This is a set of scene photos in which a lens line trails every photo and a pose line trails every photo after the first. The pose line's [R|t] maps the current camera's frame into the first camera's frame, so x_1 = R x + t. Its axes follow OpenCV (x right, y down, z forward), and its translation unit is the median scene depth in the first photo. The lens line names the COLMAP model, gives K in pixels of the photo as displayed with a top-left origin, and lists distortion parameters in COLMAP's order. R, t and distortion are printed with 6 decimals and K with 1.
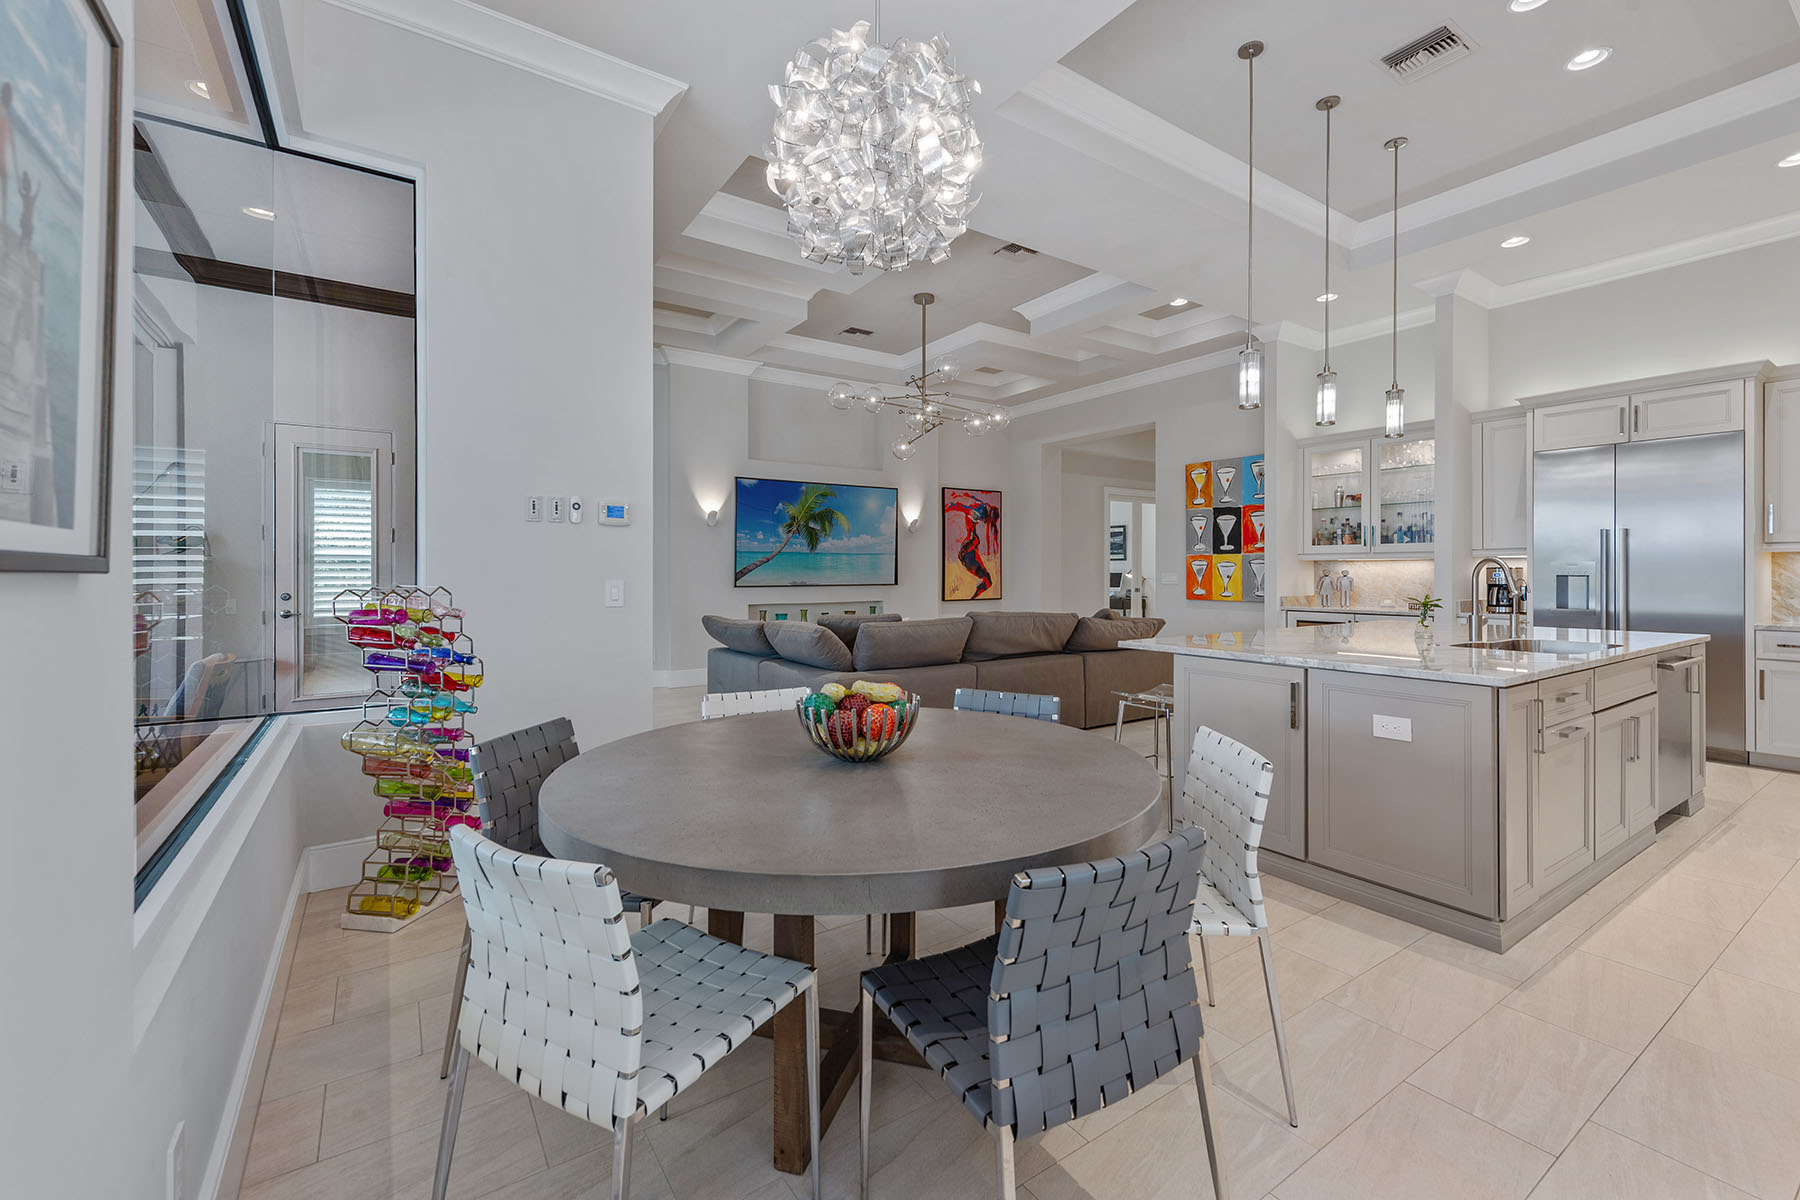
lens RADIAL K [[755.3, 0, 902.7], [0, 755.3, 573.4], [0, 0, 1]] dist [0.000234, -0.000011]
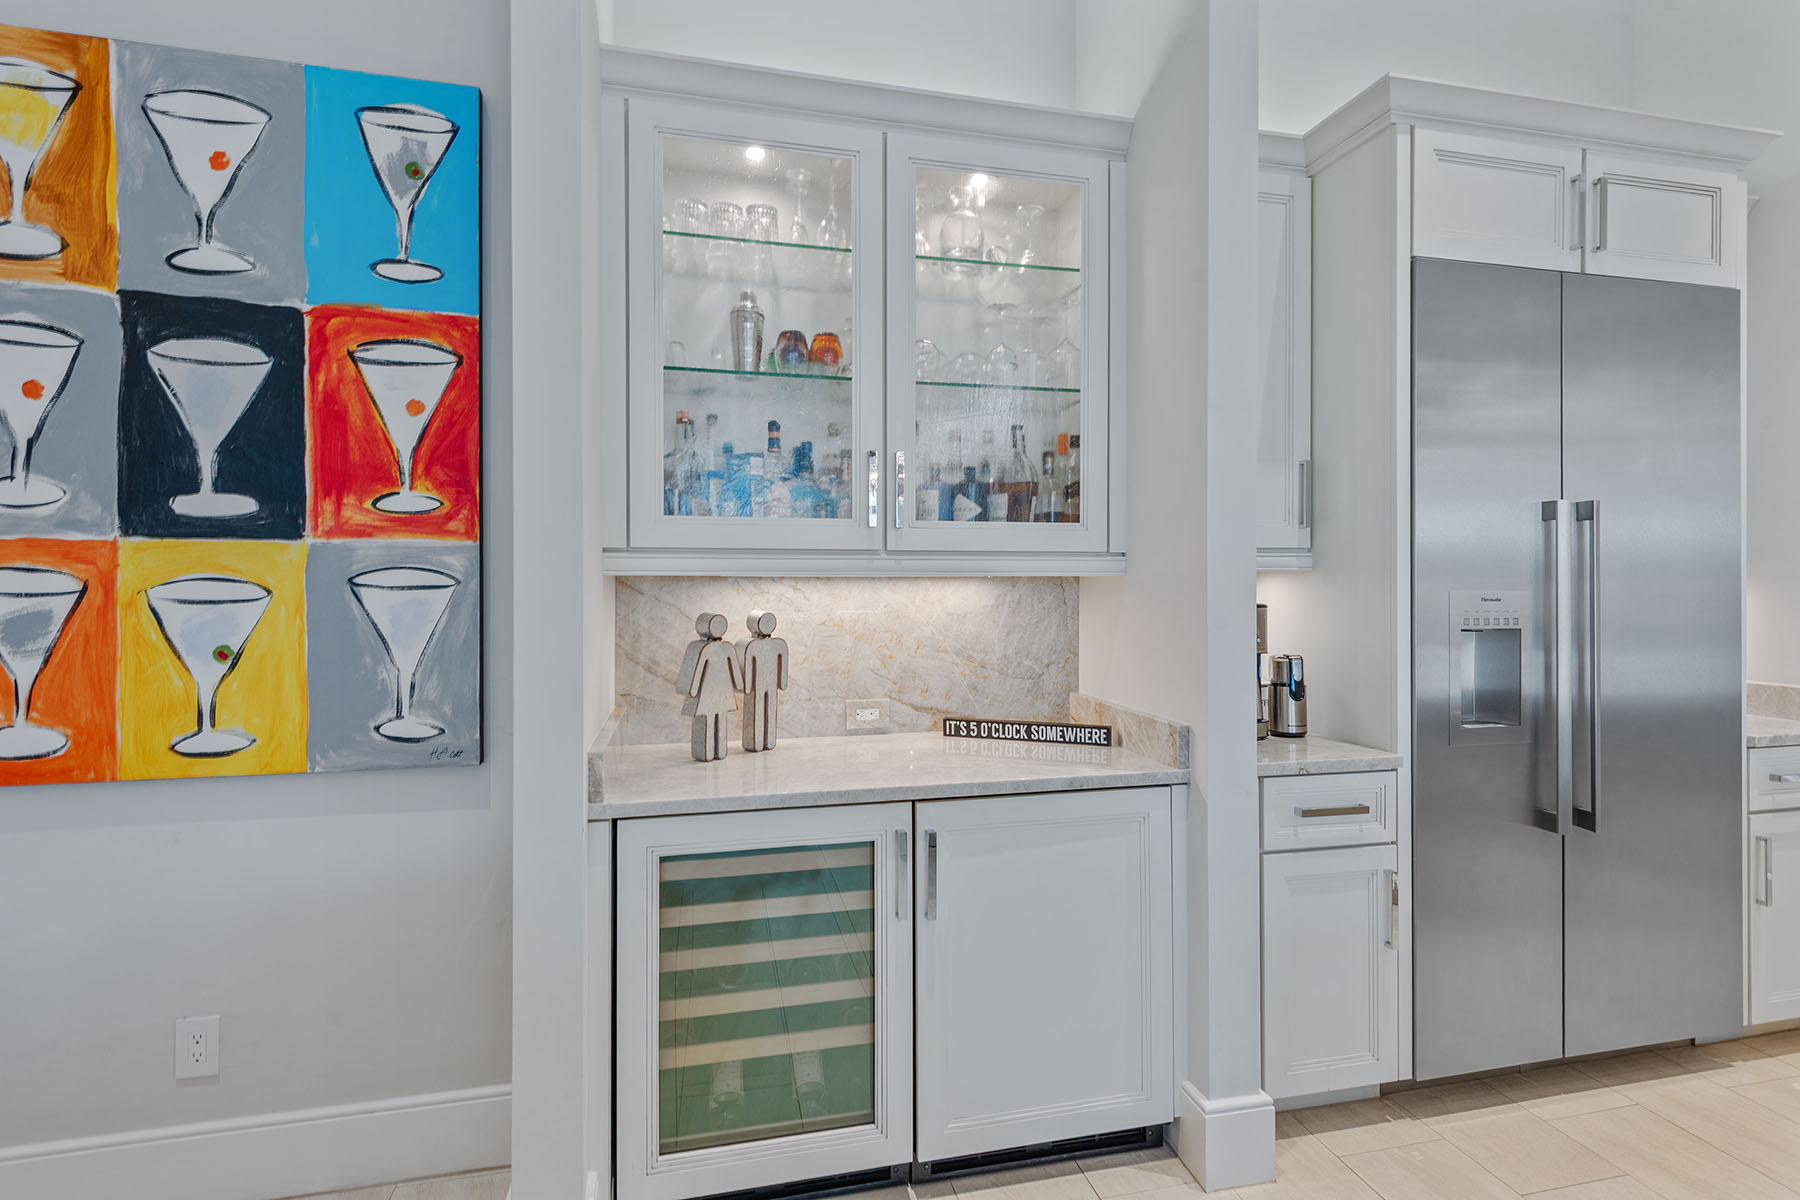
lens RADIAL K [[876.4, 0, 898.9], [0, 876.4, 578.0], [0, 0, 1]] dist [0.003799, -0.000090]
pose [[0.356092, 0.001382, 0.934450, 0.280185], [0.005291, 0.999980, -0.003496, -0.013733], [-0.934436, 0.006189, 0.356077, 0.753933]]
